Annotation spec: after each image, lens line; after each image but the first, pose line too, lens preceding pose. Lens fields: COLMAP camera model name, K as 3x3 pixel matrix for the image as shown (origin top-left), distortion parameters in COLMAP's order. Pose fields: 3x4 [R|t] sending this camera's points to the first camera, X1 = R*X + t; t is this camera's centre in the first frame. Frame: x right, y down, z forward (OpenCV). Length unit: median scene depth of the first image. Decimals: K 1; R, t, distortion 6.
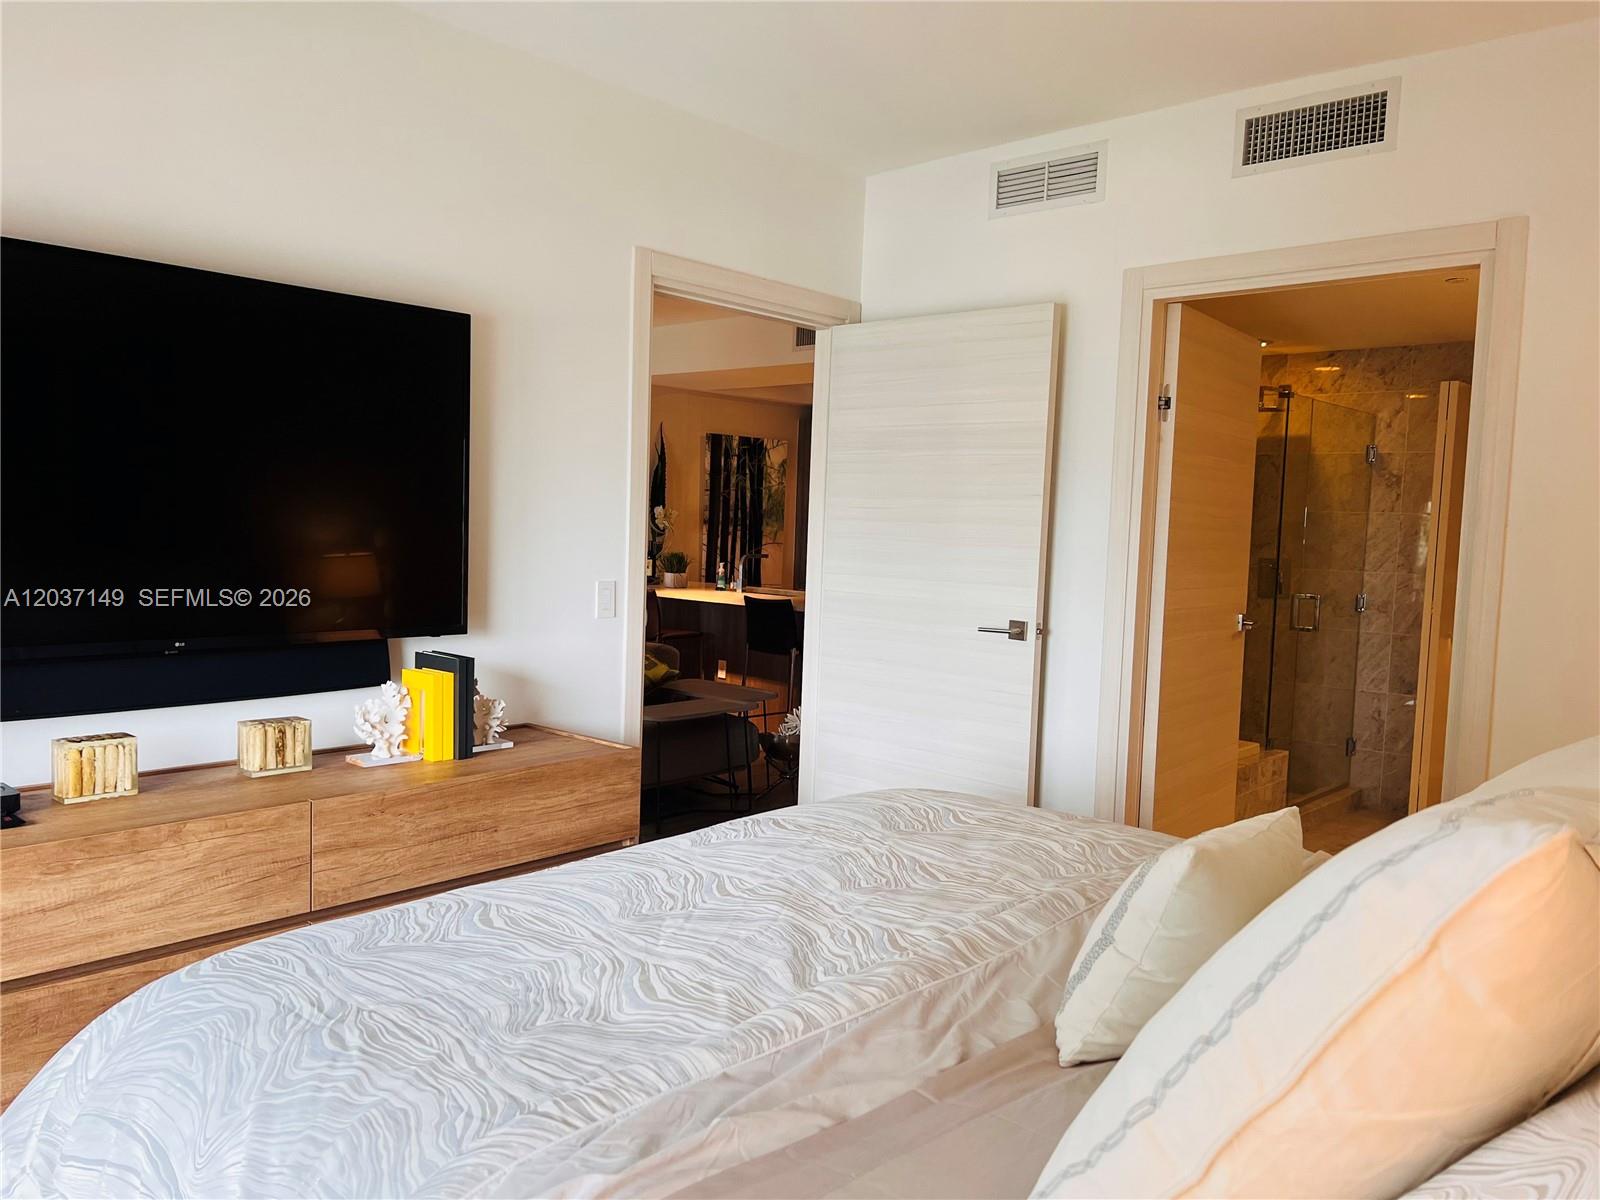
lens RADIAL K [[1206.0, 0, 800.2], [0, 1206.0, 602.3], [0, 0, 1]] dist [0.046637, -0.039422]
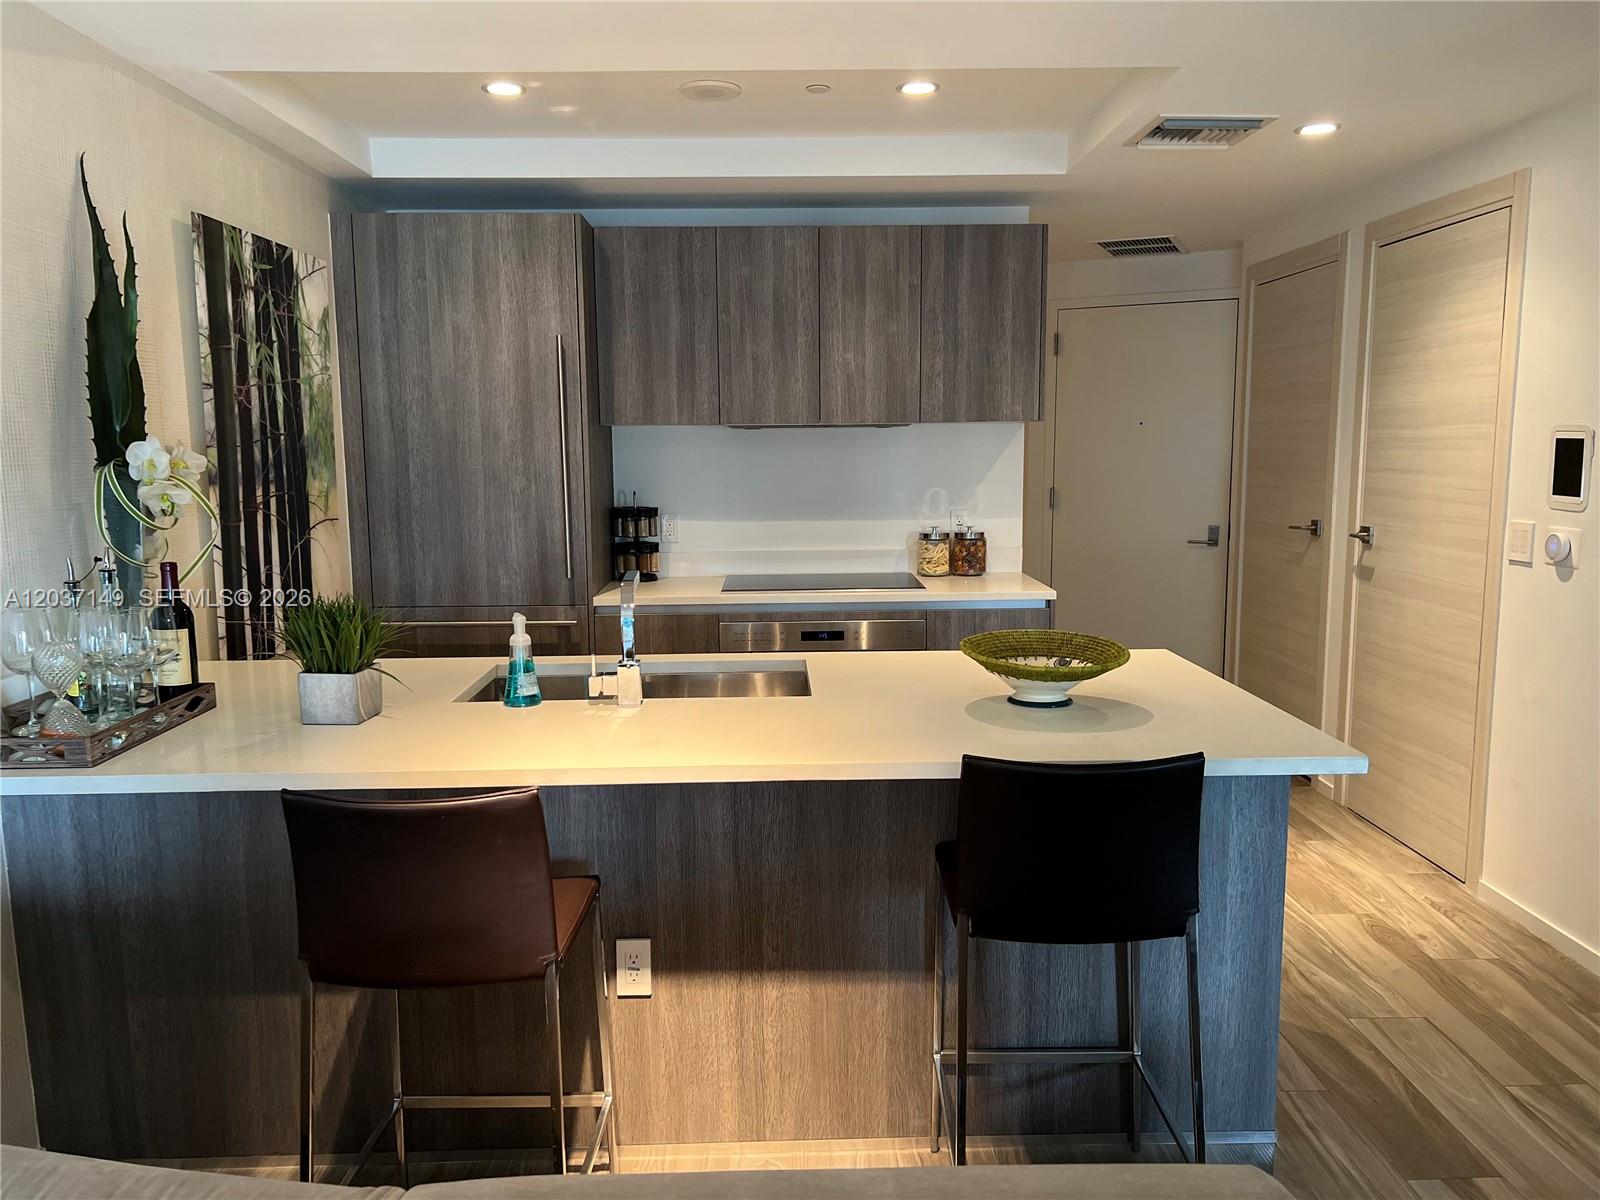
lens RADIAL K [[1206.0, 0, 799.1], [0, 1206.0, 596.0], [0, 0, 1]] dist [0.046637, -0.039422]
pose [[0.720907, -0.130463, 0.680641, -0.194017], [0.079804, 0.991215, 0.105468, -0.056109], [-0.688421, -0.021714, 0.724986, 0.623857]]
